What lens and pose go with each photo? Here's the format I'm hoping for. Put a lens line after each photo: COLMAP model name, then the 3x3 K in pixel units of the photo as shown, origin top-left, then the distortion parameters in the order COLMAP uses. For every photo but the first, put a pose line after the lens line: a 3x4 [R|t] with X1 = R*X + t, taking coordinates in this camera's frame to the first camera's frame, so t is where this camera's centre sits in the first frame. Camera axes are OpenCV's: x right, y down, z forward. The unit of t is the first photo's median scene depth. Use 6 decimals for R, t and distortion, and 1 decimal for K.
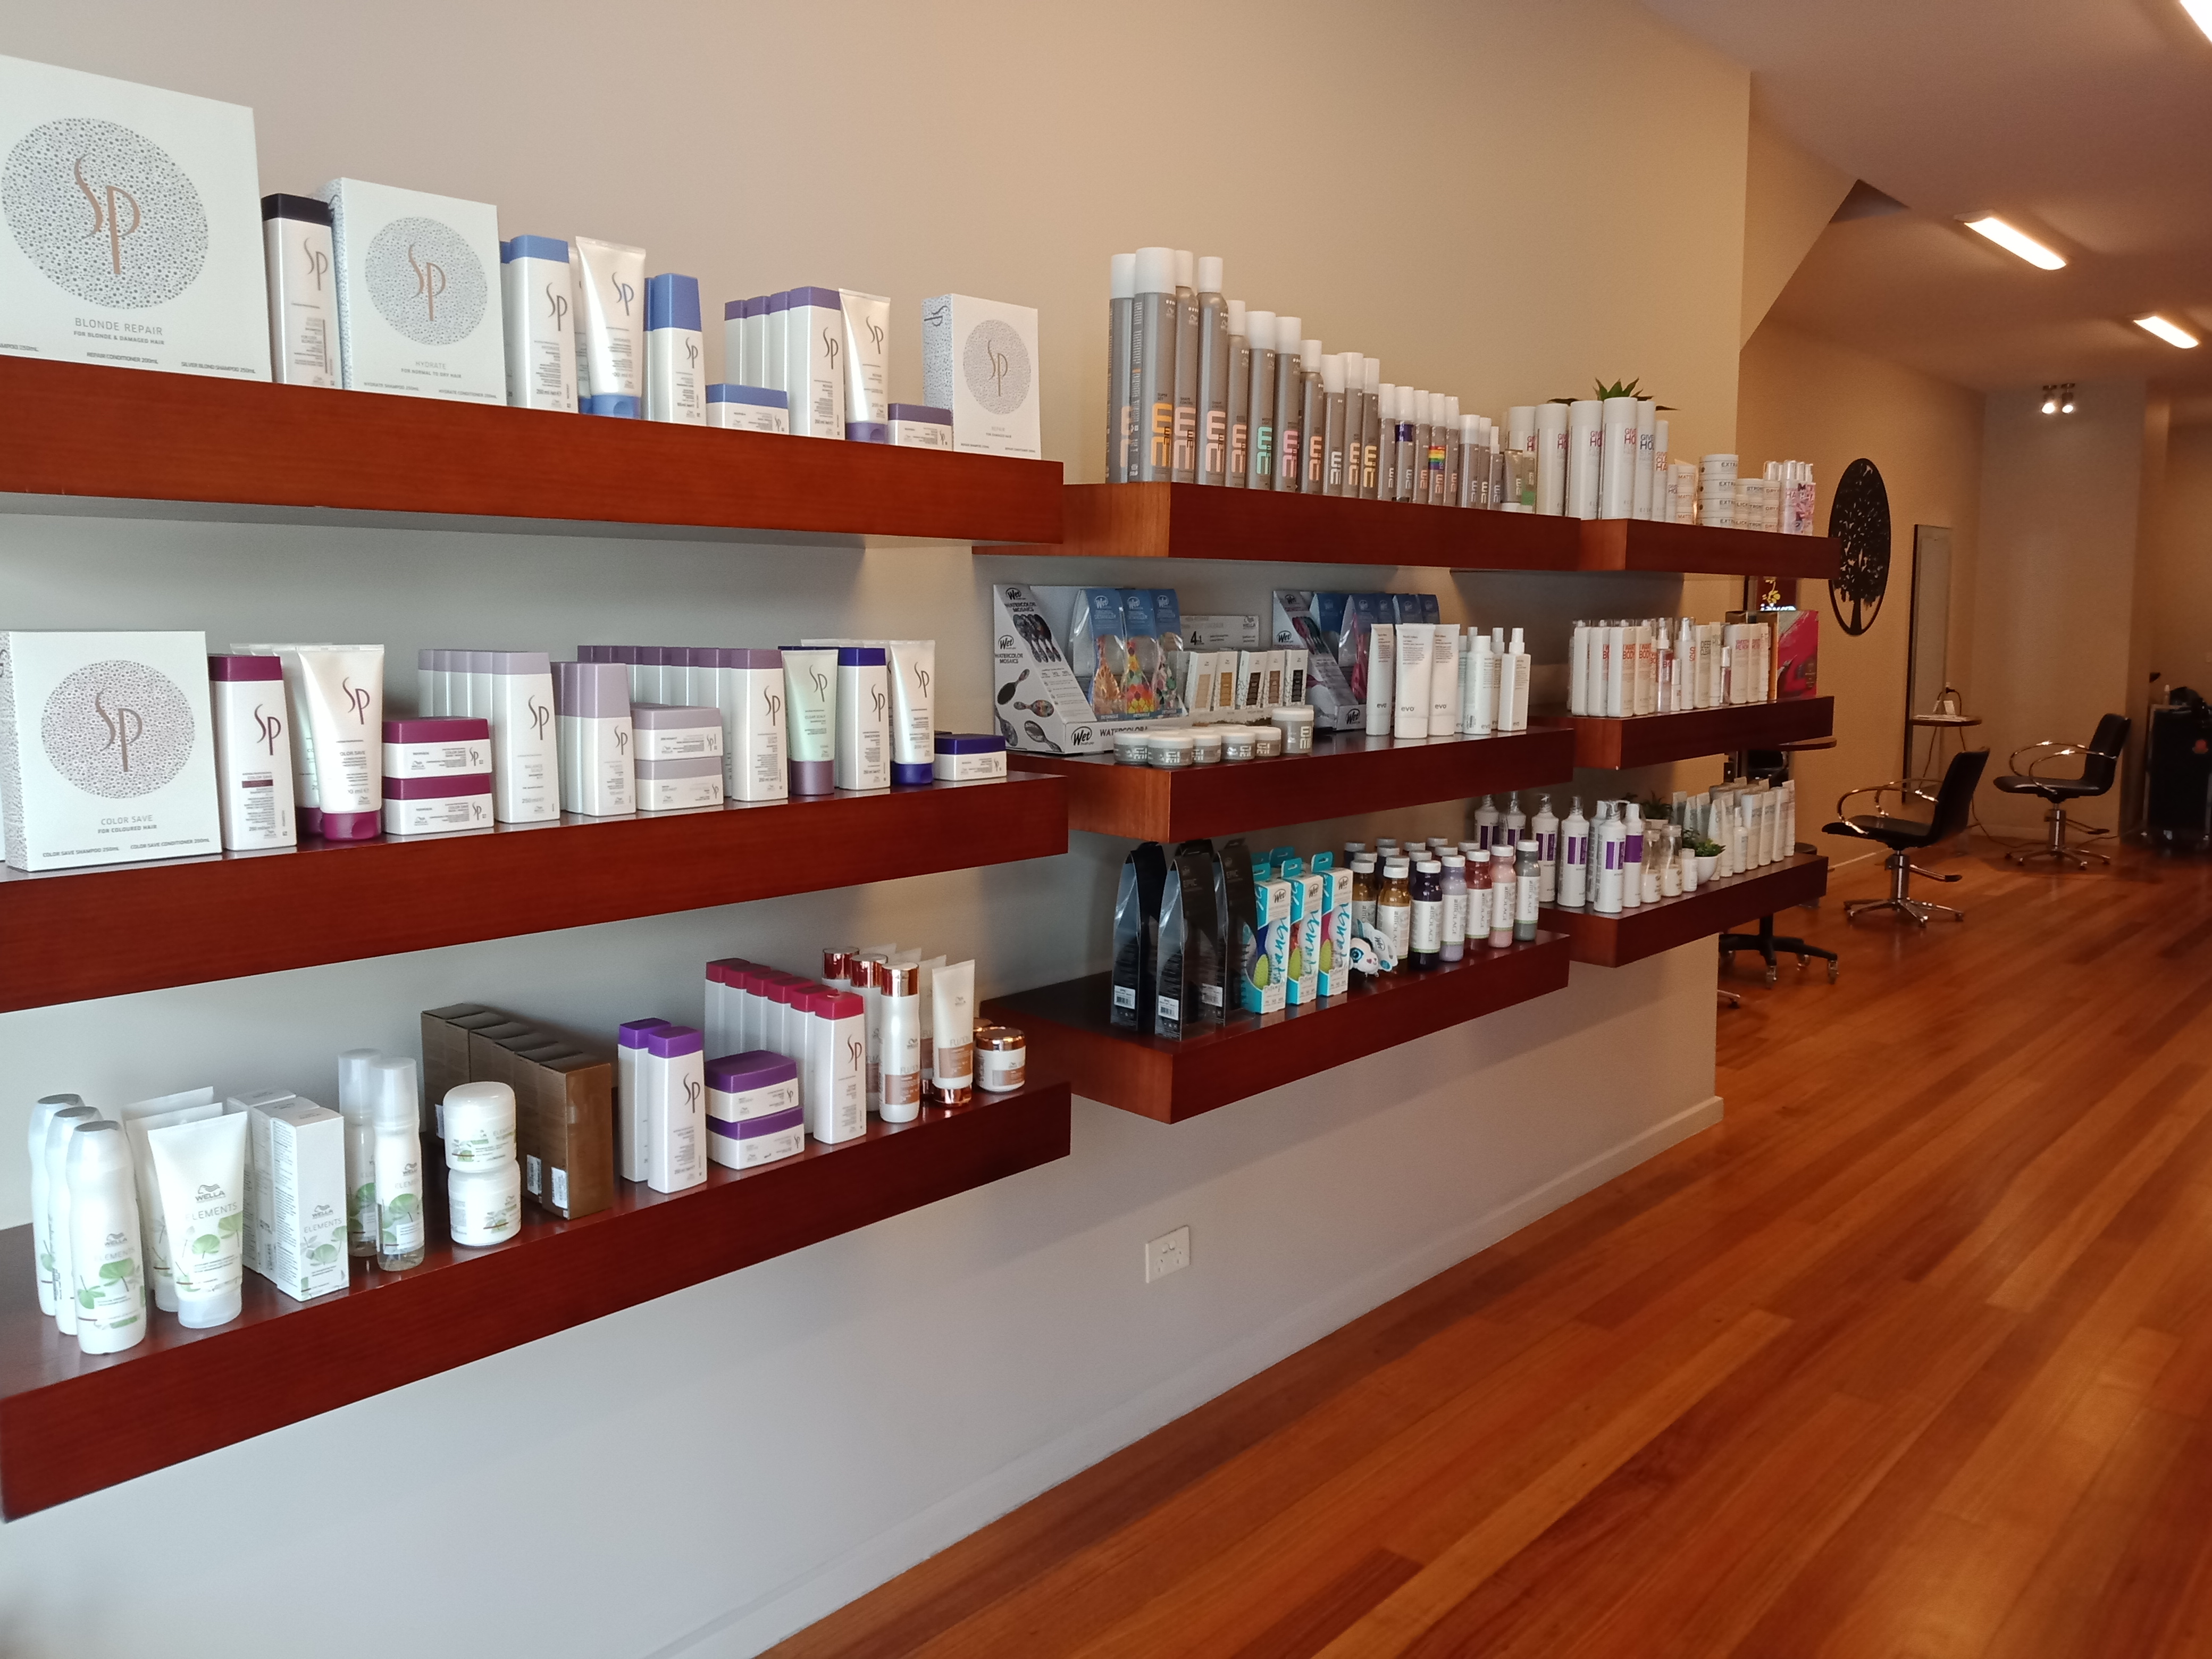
lens RADIAL K [[1633.2, 0, 1109.2], [0, 1633.2, 804.5], [0, 0, 1]] dist [0.017262, 0.008870]
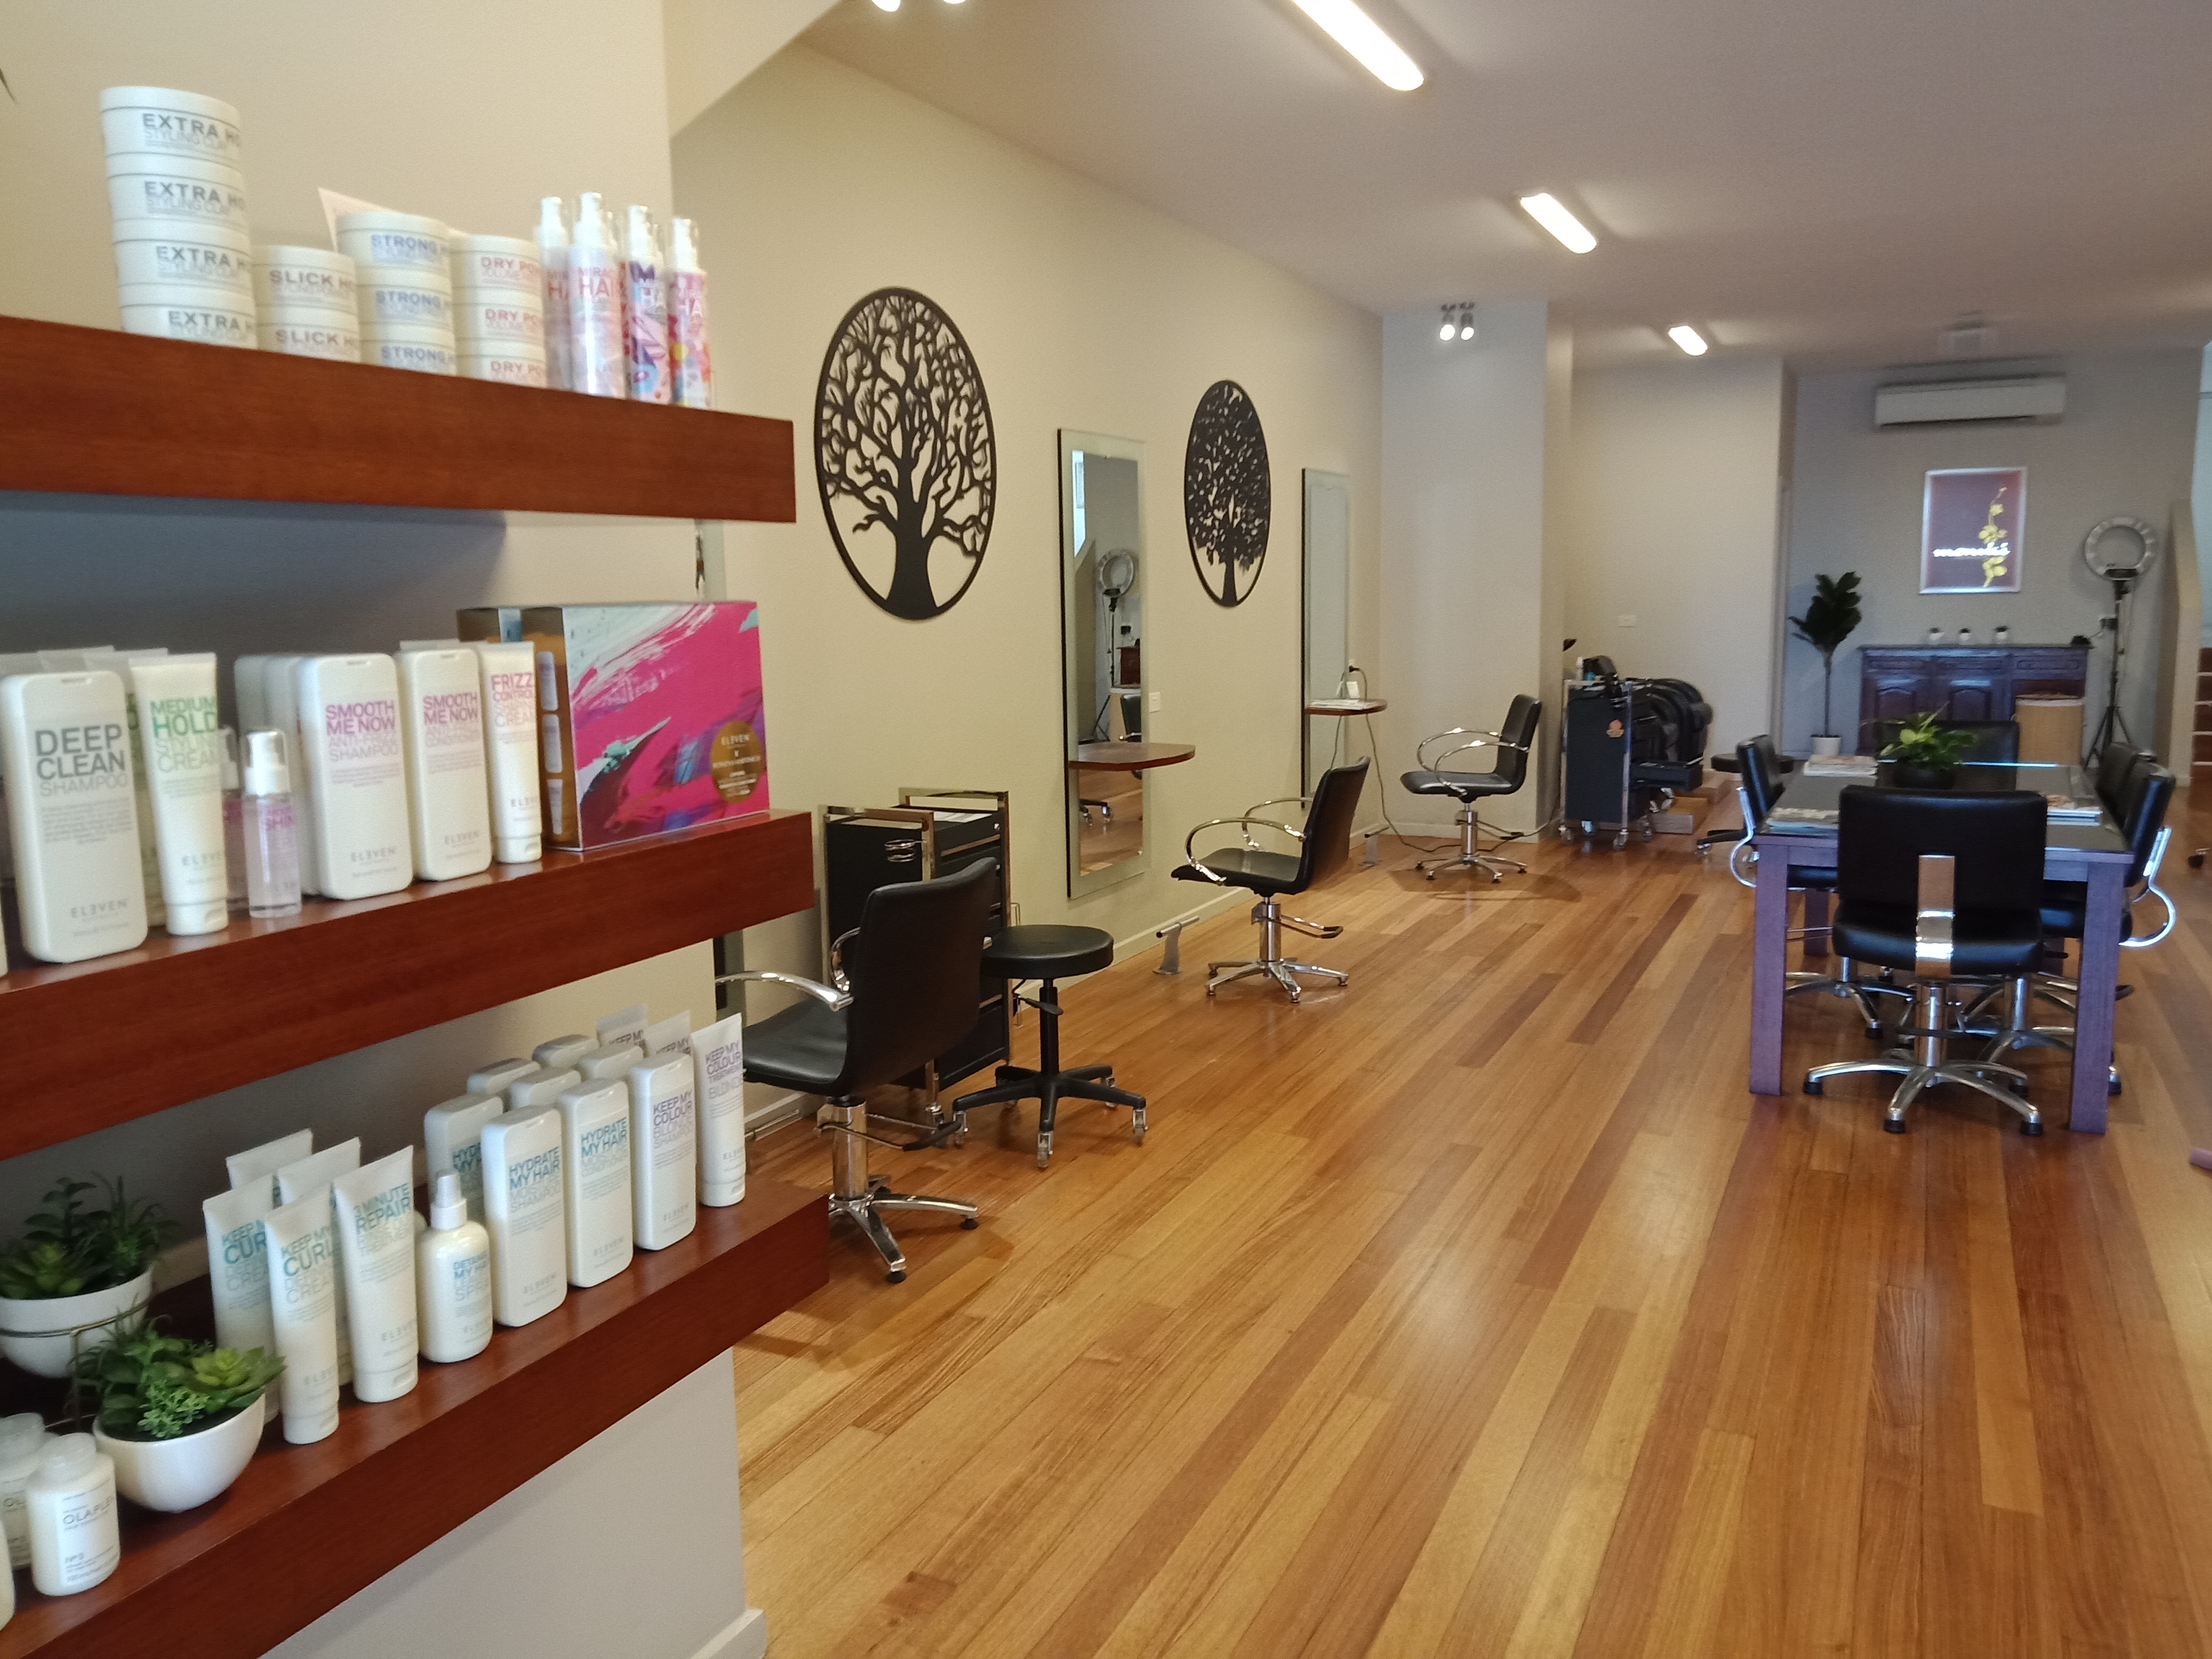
lens RADIAL K [[1593.2, 0, 1107.9], [0, 1593.2, 790.0], [0, 0, 1]] dist [0.068375, 0.000681]
pose [[0.962081, -0.044676, 0.269079, 0.210640], [0.039630, 0.998922, 0.024156, -0.040405], [-0.269868, -0.012576, 0.962815, 0.308401]]
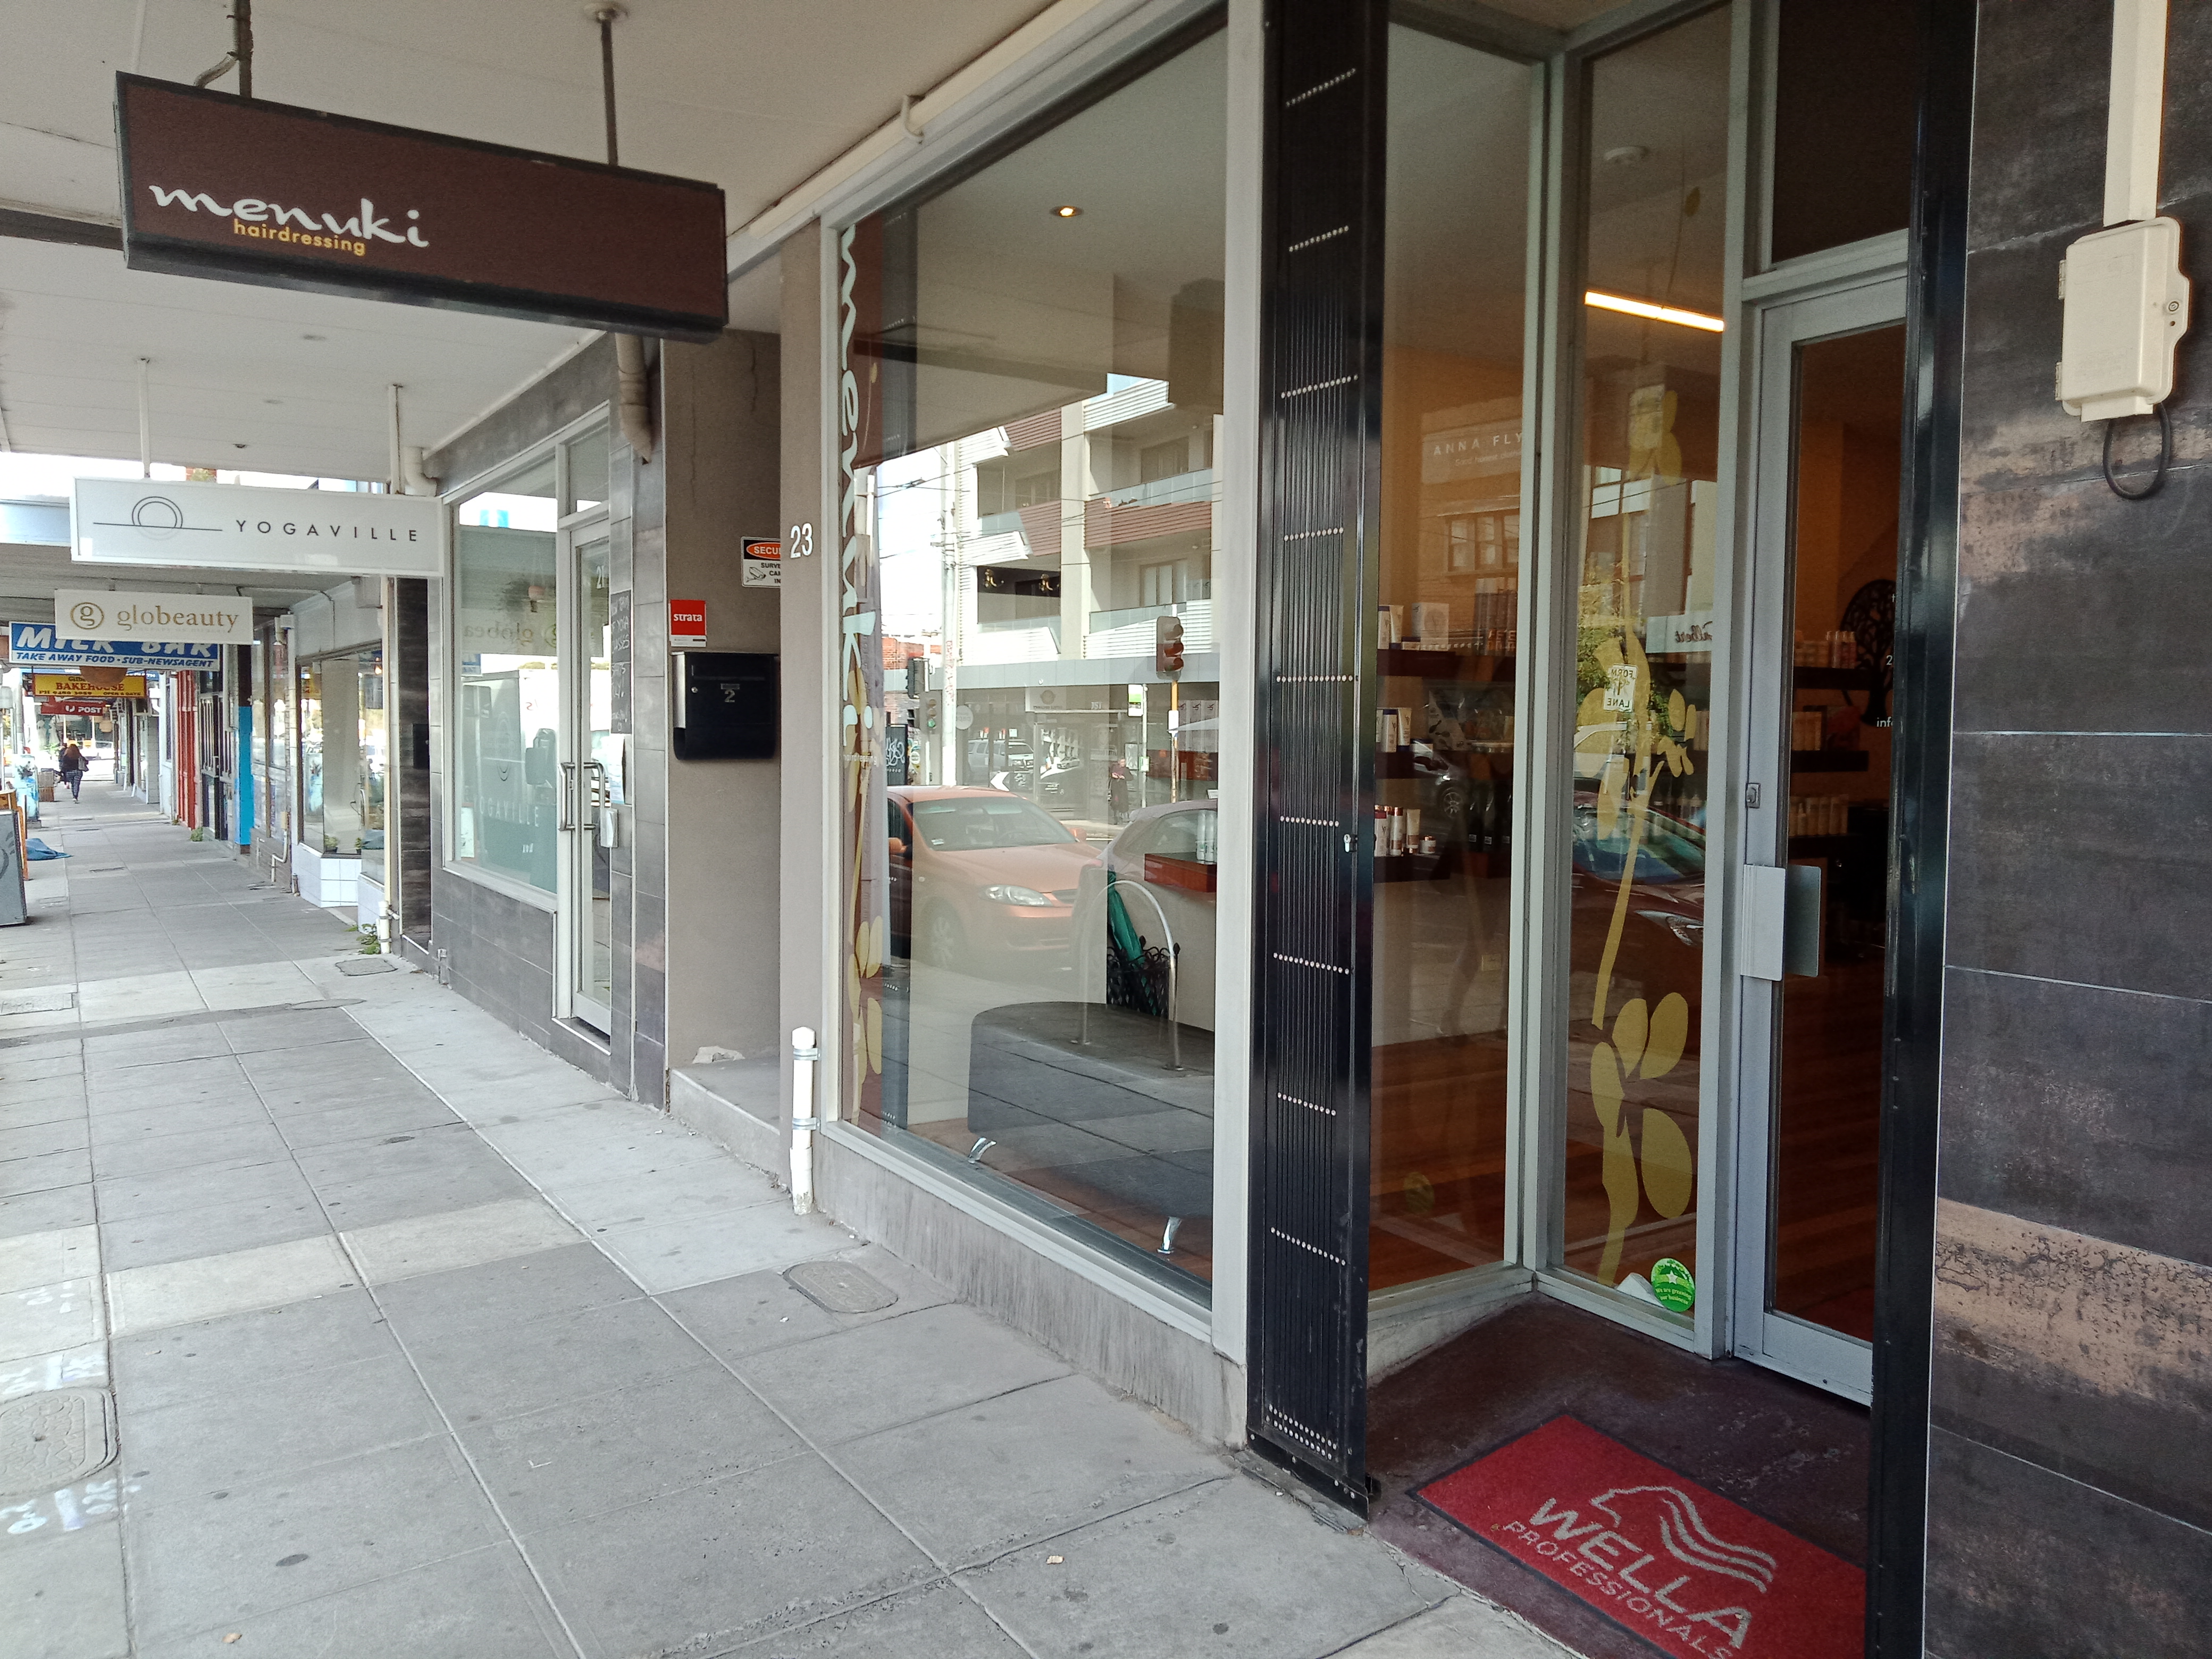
lens RADIAL K [[1633.2, 0, 1109.2], [0, 1633.2, 804.5], [0, 0, 1]] dist [0.017262, 0.008870]
pose [[0.966913, 0.029831, -0.253358, 0.035053], [-0.044234, 0.997701, -0.051343, 0.071091], [0.251244, 0.060851, 0.966009, -0.567016]]
